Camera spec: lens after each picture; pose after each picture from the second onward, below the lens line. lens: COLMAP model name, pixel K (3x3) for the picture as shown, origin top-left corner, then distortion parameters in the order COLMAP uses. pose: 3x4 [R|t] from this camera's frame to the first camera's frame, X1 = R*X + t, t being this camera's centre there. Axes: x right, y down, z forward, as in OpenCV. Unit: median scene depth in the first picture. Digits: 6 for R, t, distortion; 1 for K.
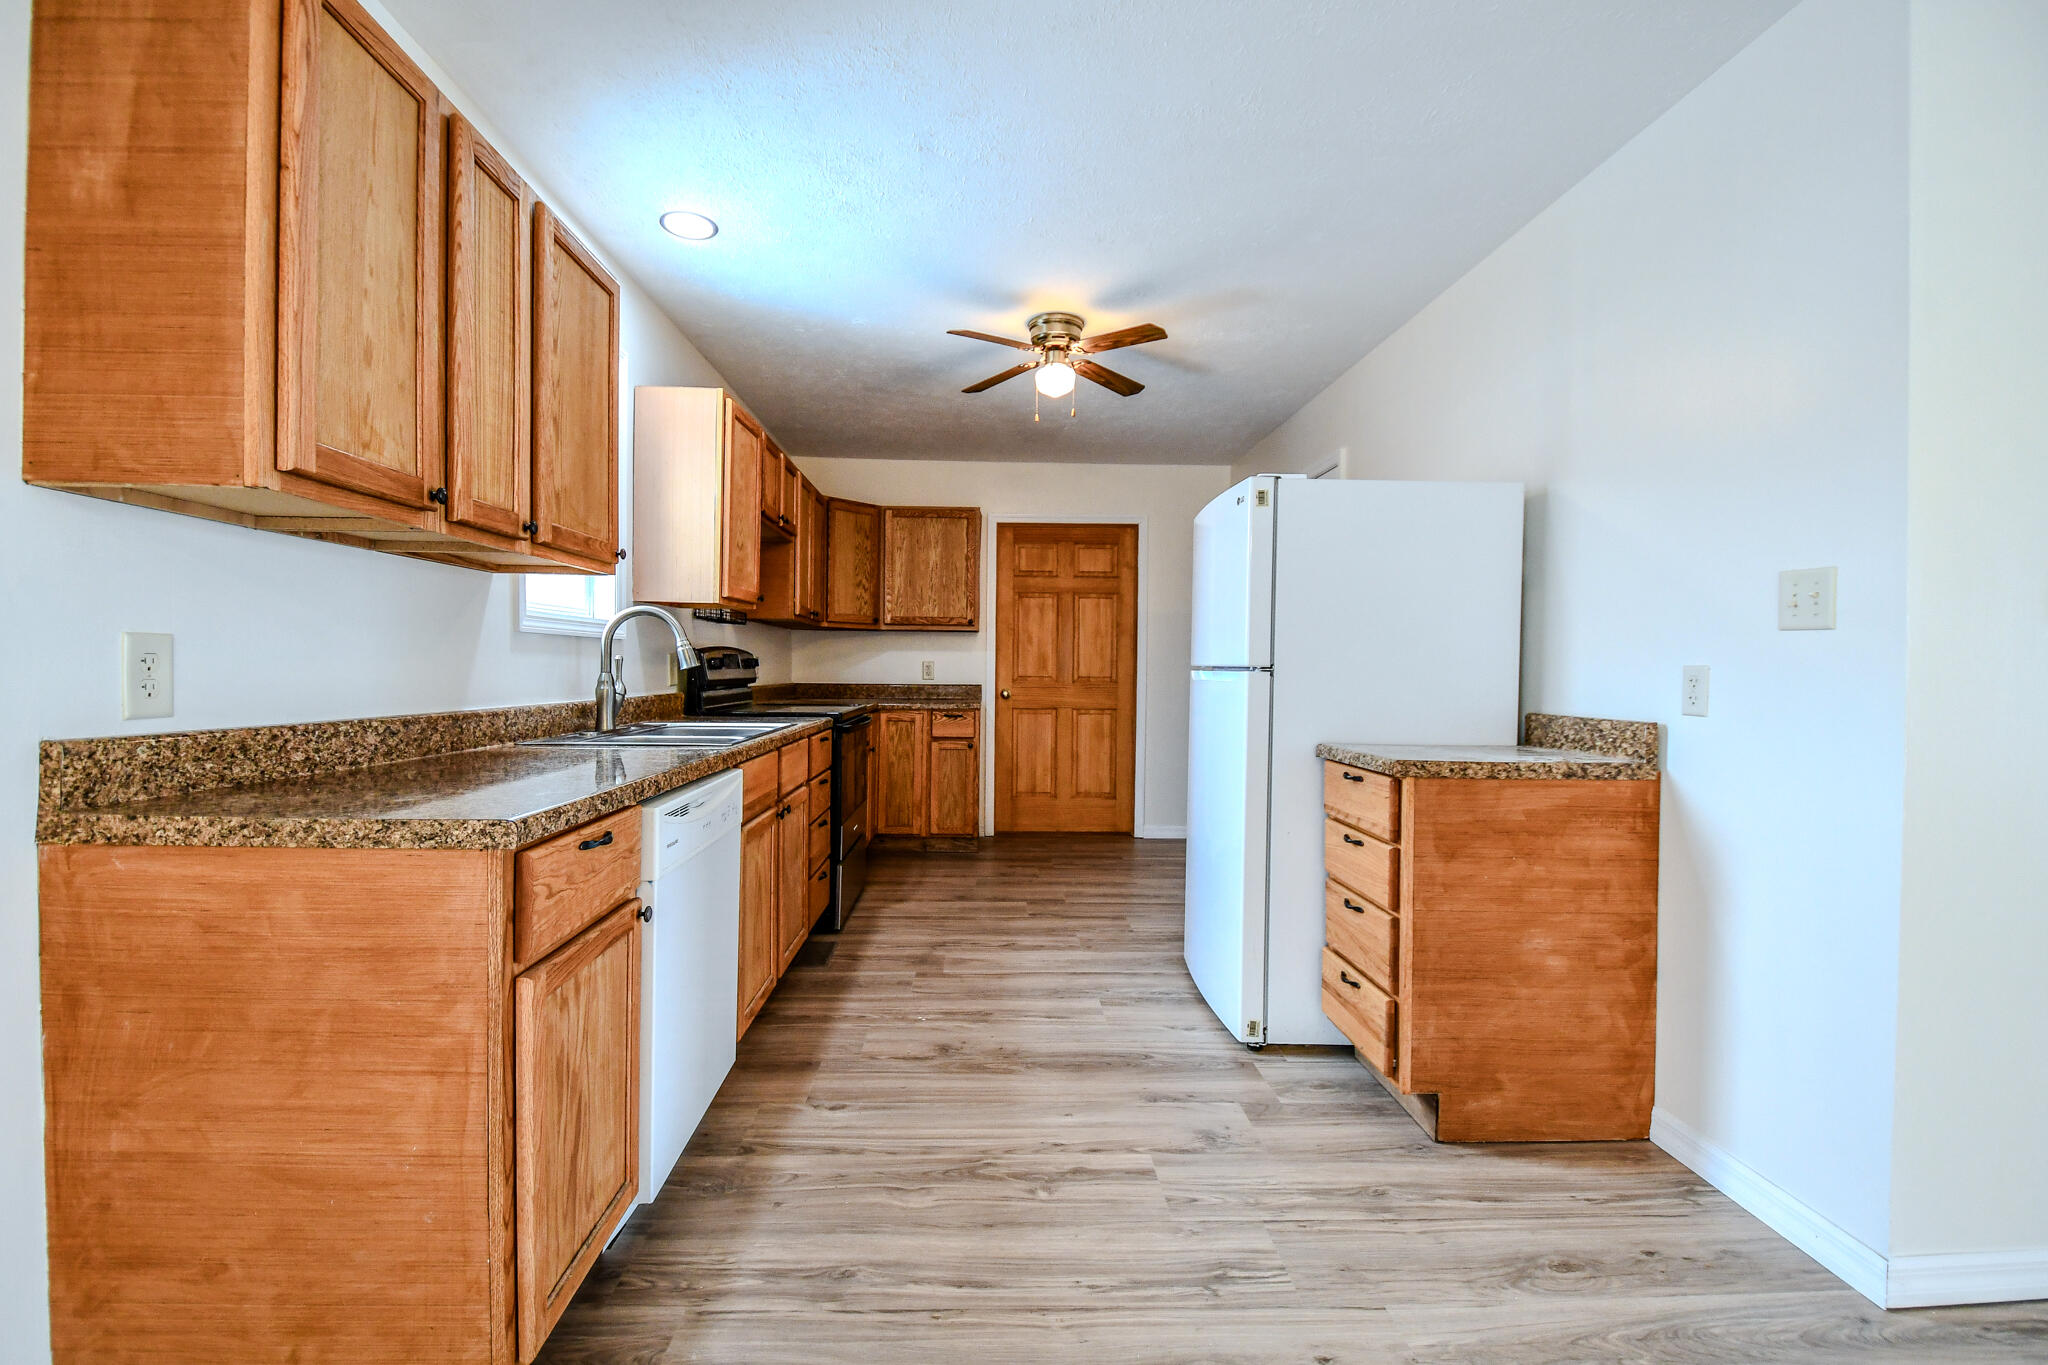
lens RADIAL K [[889.6, 0, 1008.6], [0, 889.6, 675.5], [0, 0, 1]] dist [0.026091, -0.022319]
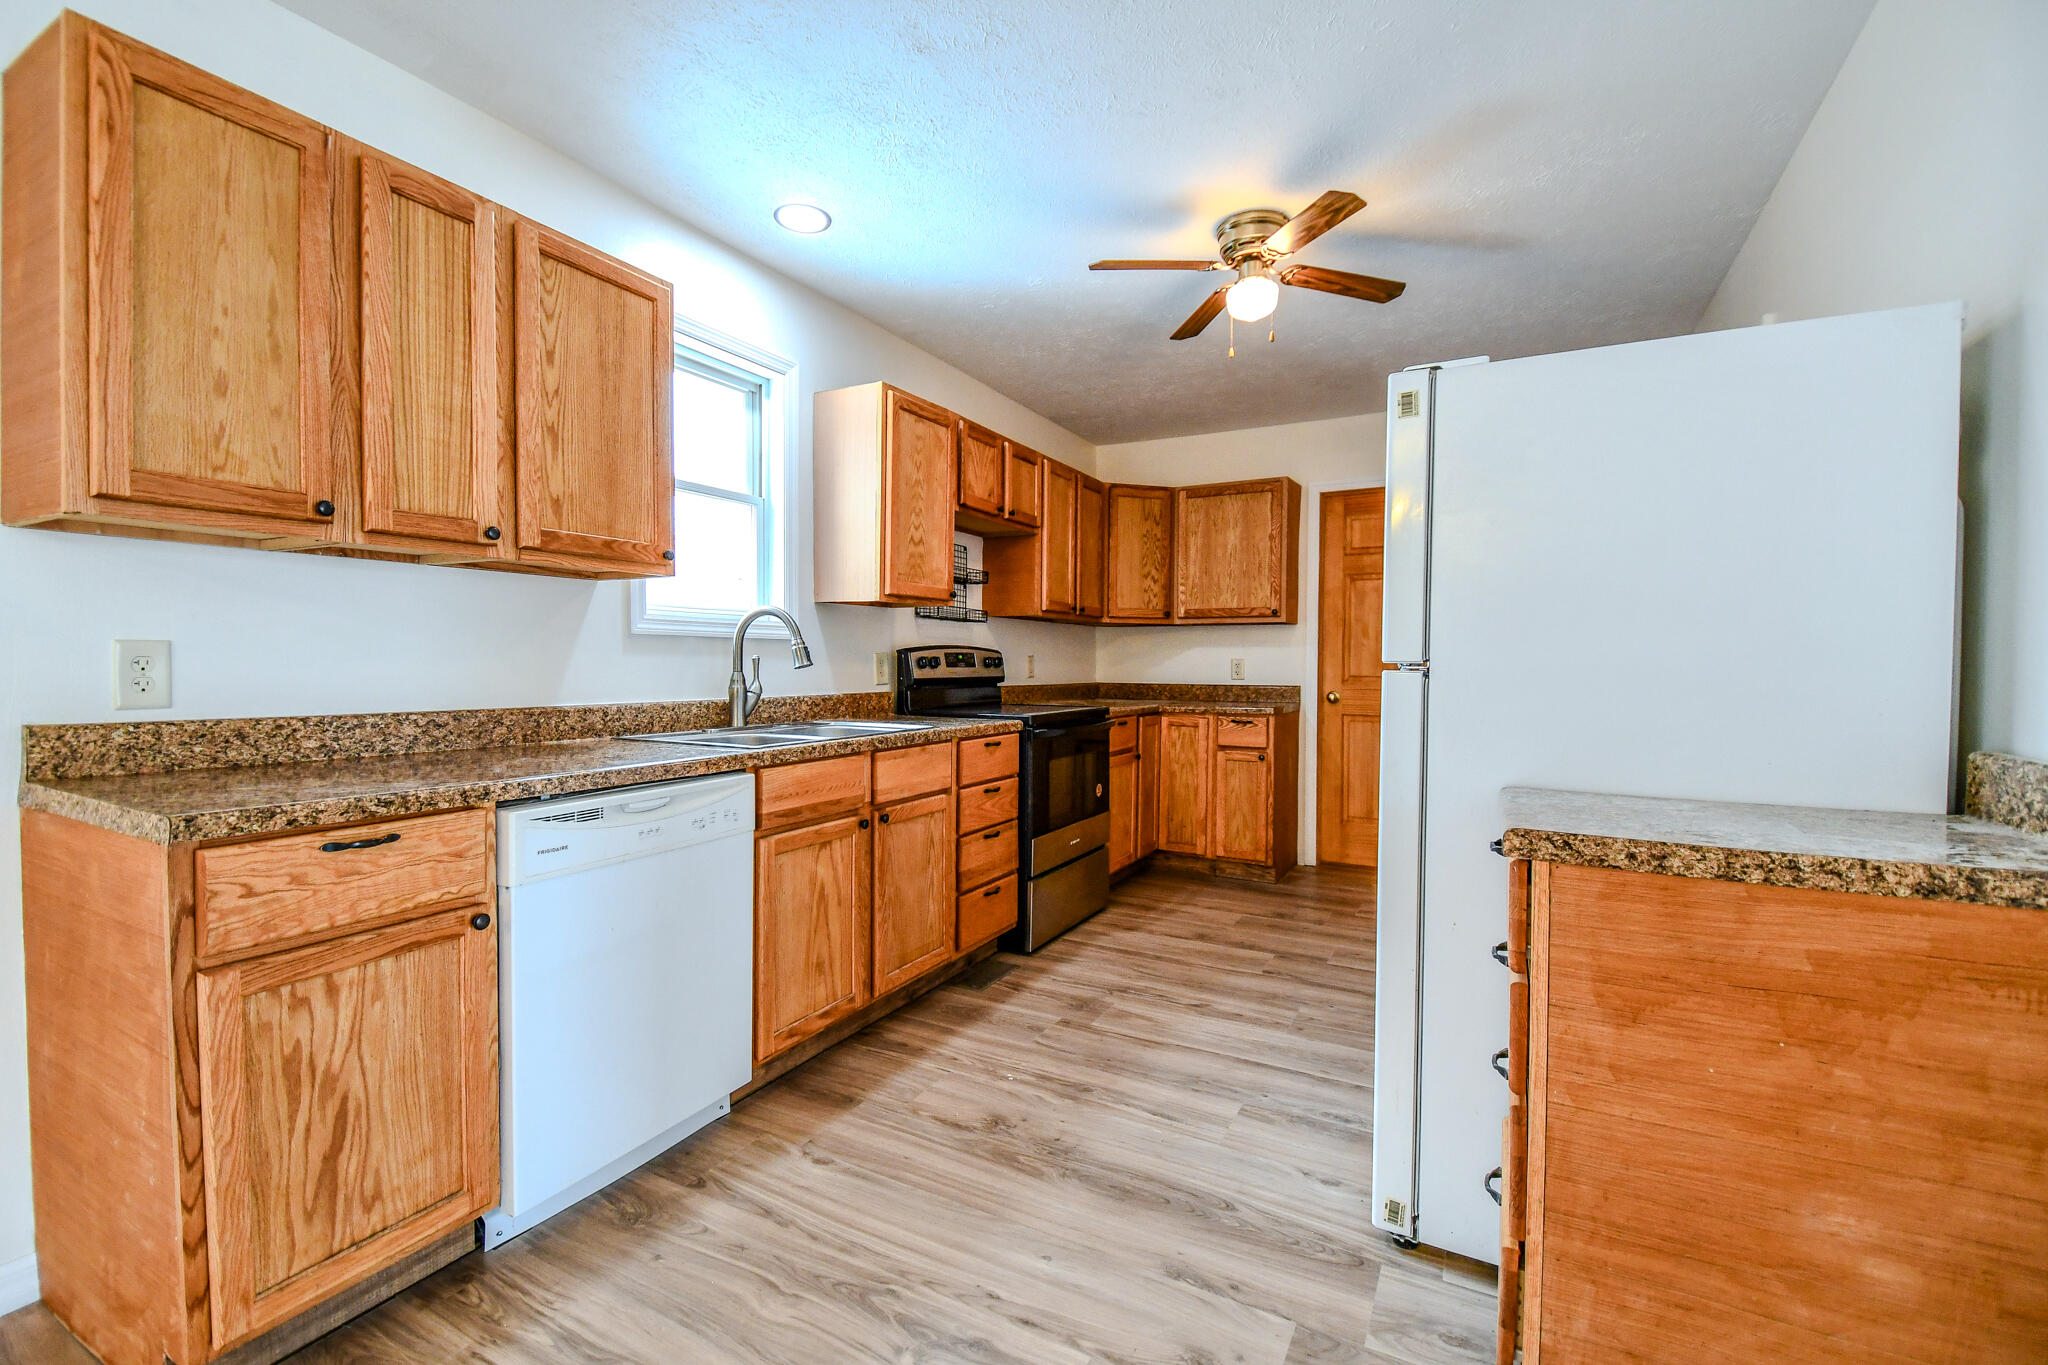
lens RADIAL K [[889.6, 0, 1008.6], [0, 889.6, 675.5], [0, 0, 1]] dist [0.026091, -0.022319]
pose [[0.860031, 0.002425, -0.510236, 0.365638], [-0.001724, 0.999997, 0.001846, -0.001487], [0.510239, -0.000708, 0.860033, 0.286750]]
